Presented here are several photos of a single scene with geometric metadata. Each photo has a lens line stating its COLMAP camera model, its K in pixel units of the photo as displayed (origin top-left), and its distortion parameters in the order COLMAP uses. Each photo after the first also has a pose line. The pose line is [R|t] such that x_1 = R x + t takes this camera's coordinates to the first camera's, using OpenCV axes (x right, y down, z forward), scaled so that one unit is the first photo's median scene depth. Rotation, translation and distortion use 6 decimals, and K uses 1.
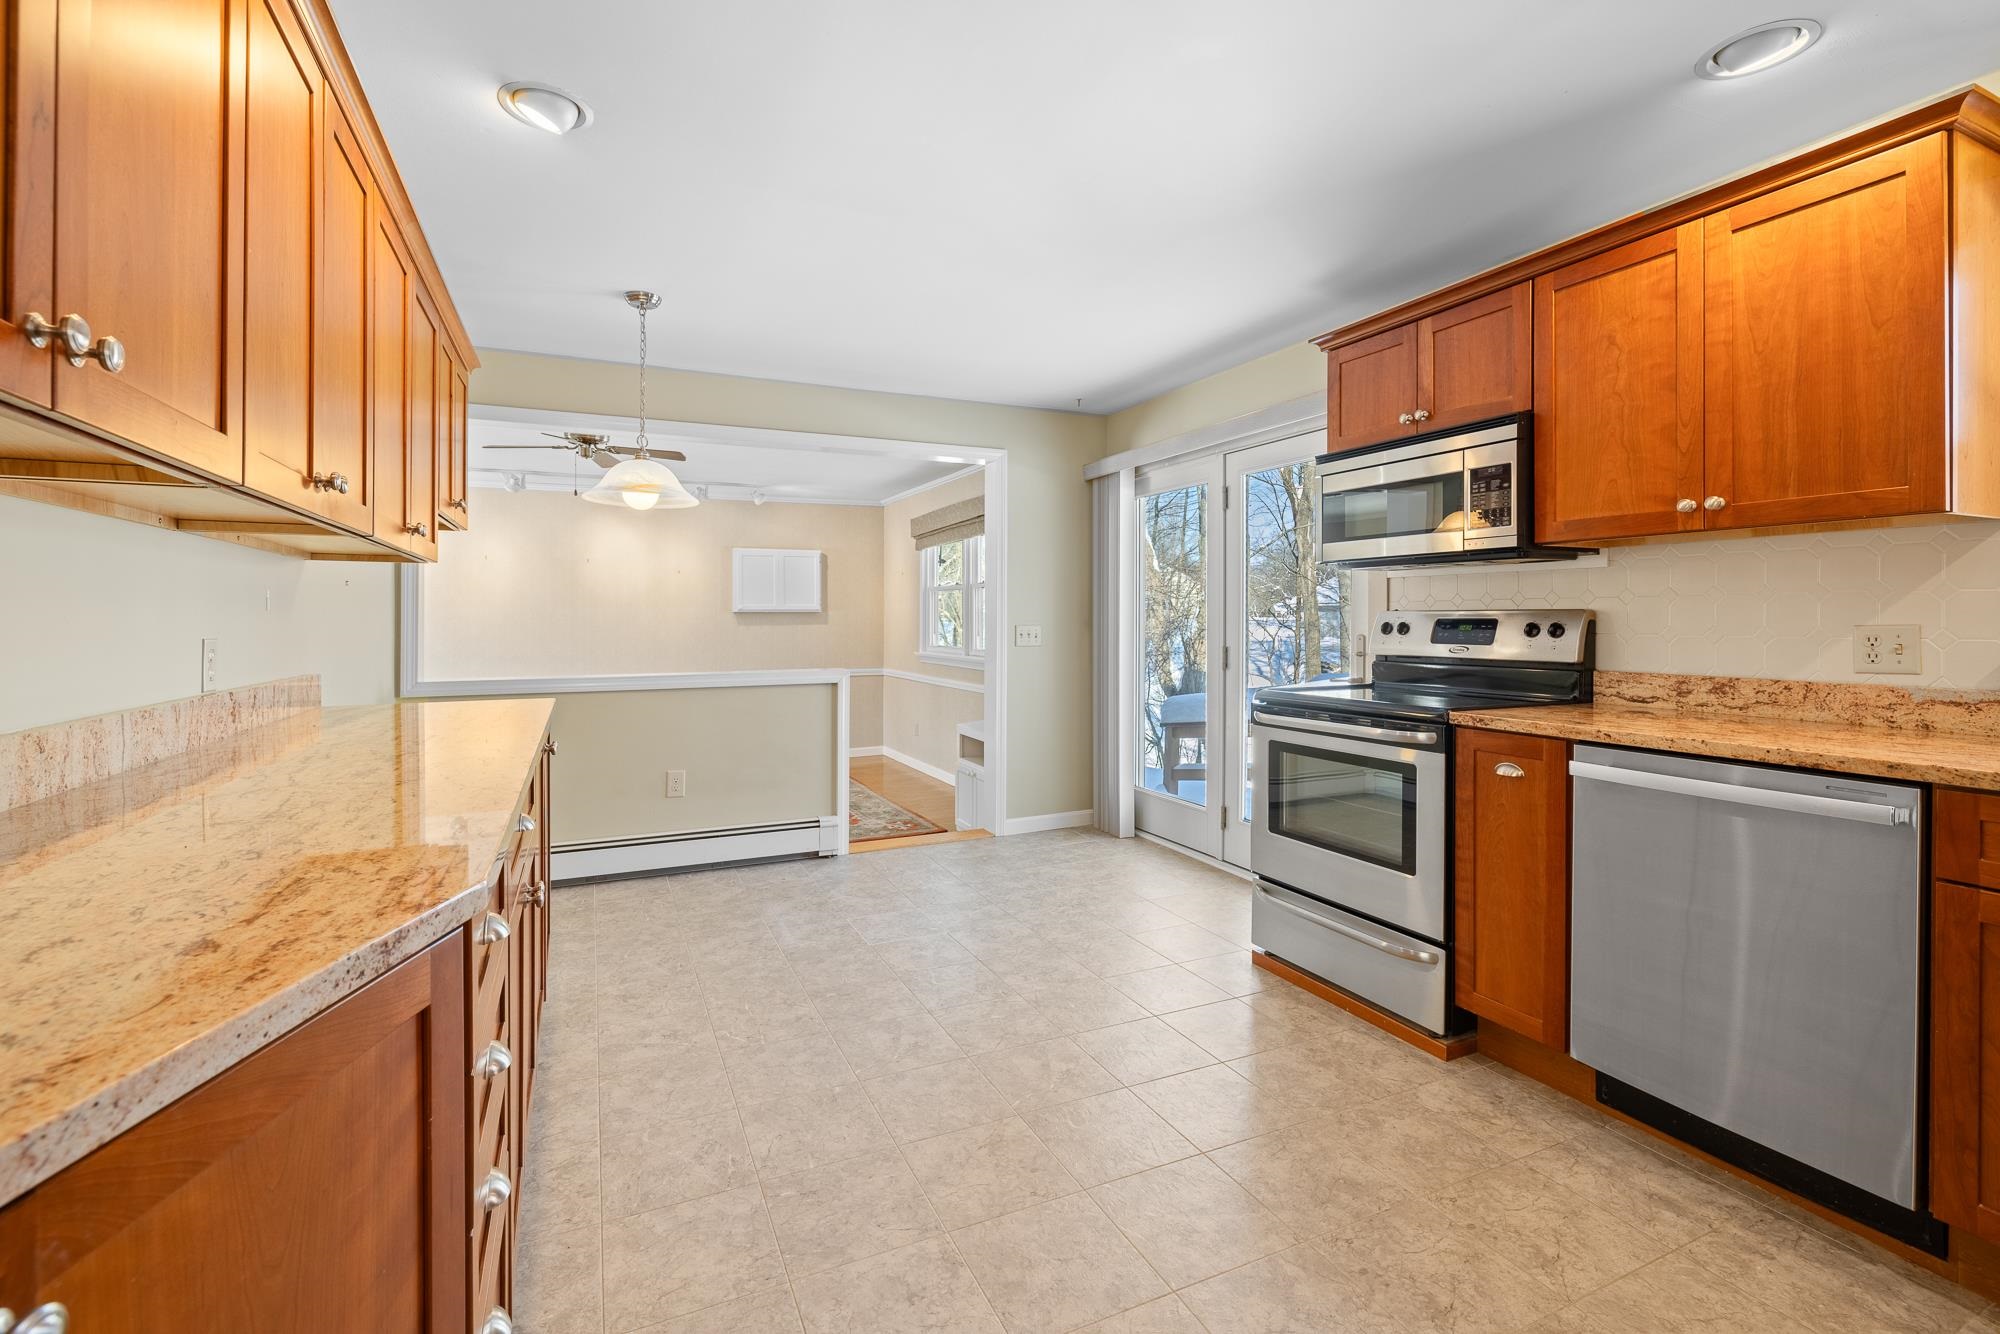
lens RADIAL K [[868.9, 0, 1005.3], [0, 868.9, 614.4], [0, 0, 1]] dist [-0.002441, 0.000191]
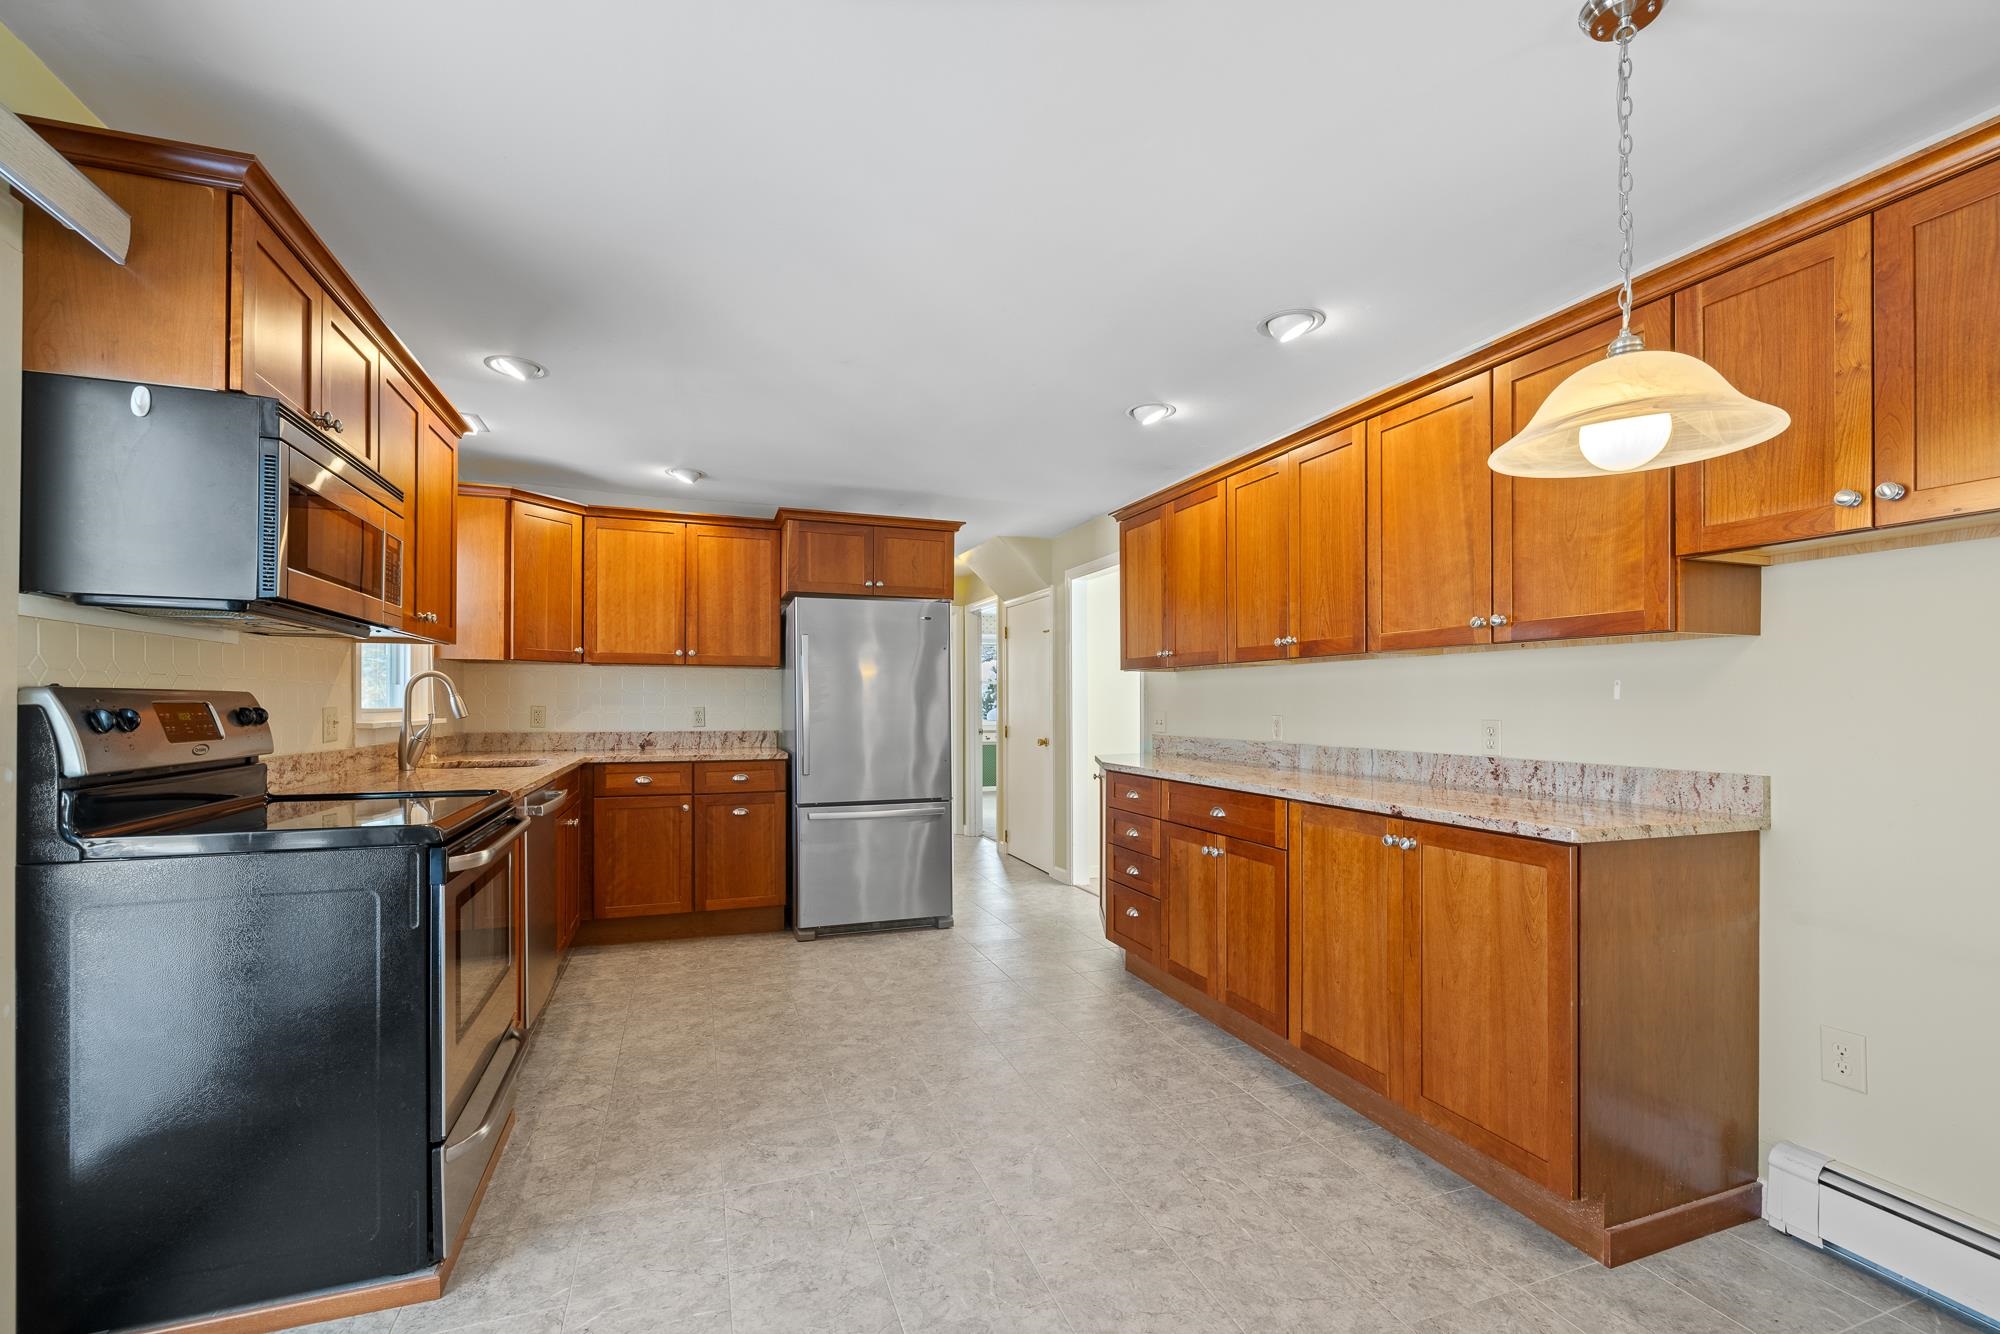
lens RADIAL K [[868.9, 0, 1013.0], [0, 868.9, 698.9], [0, 0, 1]] dist [-0.002441, 0.000191]
pose [[-0.996413, -0.001907, 0.084599, -0.195874], [-0.002760, 0.999946, -0.009971, 0.009321], [-0.084576, -0.010169, -0.996365, 2.120528]]
